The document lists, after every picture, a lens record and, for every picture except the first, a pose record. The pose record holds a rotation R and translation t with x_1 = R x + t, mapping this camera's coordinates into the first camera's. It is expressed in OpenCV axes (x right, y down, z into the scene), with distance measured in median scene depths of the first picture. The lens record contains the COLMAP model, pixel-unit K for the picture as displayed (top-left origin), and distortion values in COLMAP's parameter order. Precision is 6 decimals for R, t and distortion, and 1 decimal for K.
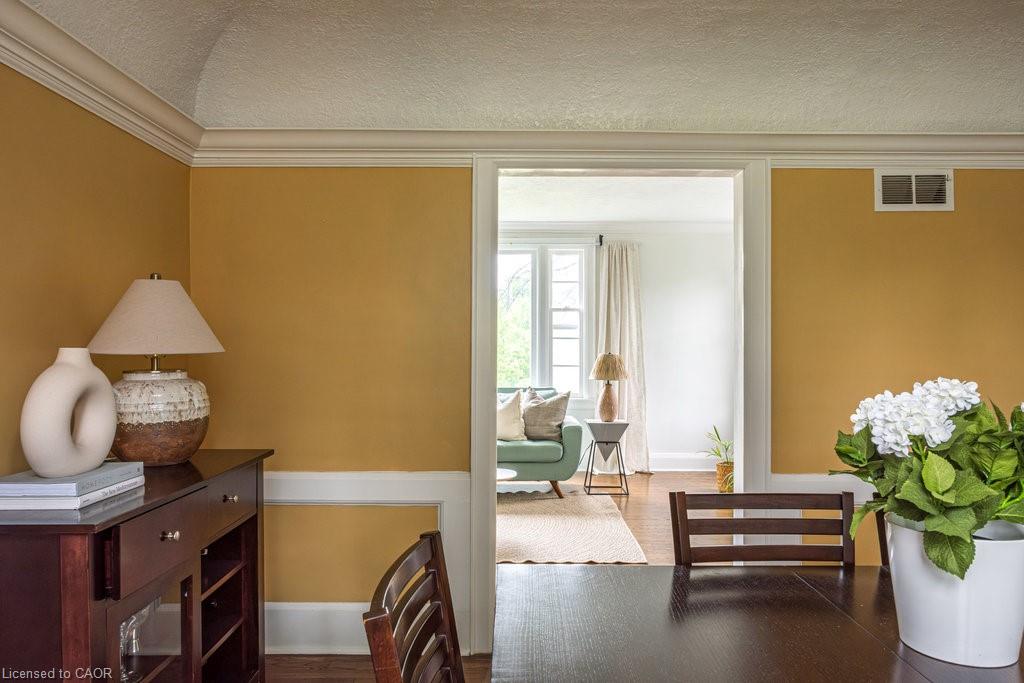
lens RADIAL K [[702.1, 0, 512.1], [0, 702.1, 338.3], [0, 0, 1]] dist [-0.013060, 0.001329]
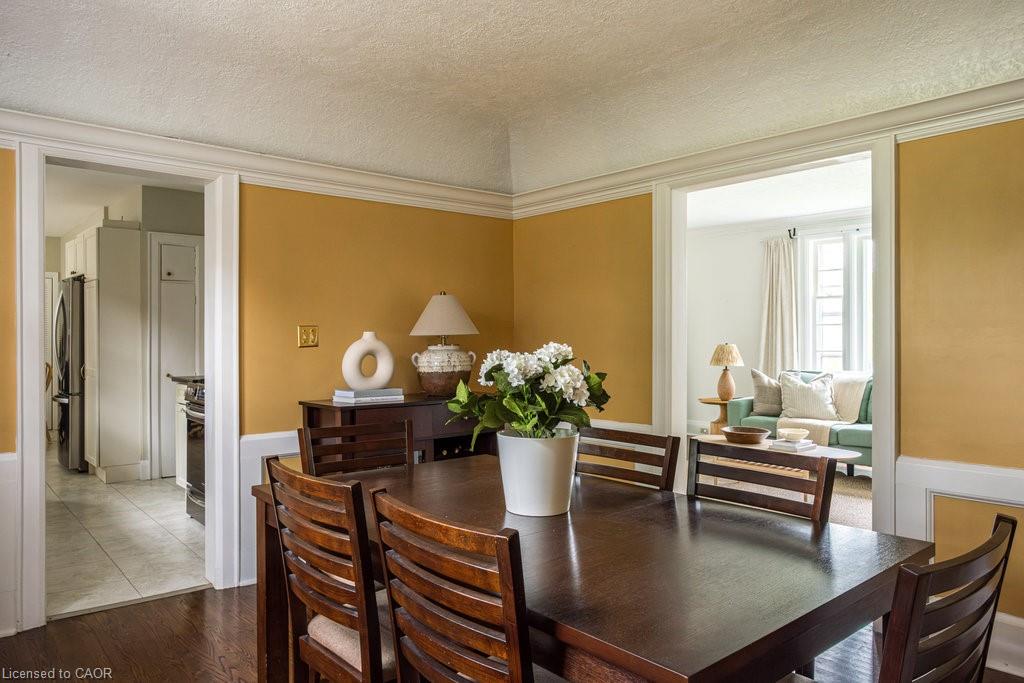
lens RADIAL K [[702.1, 0, 512.1], [0, 702.1, 338.3], [0, 0, 1]] dist [-0.013060, 0.001329]
pose [[0.660388, -0.010202, -0.750856, 0.774552], [0.014950, 0.999888, -0.000437, 0.025684], [0.750776, -0.010937, 0.660466, -0.063242]]
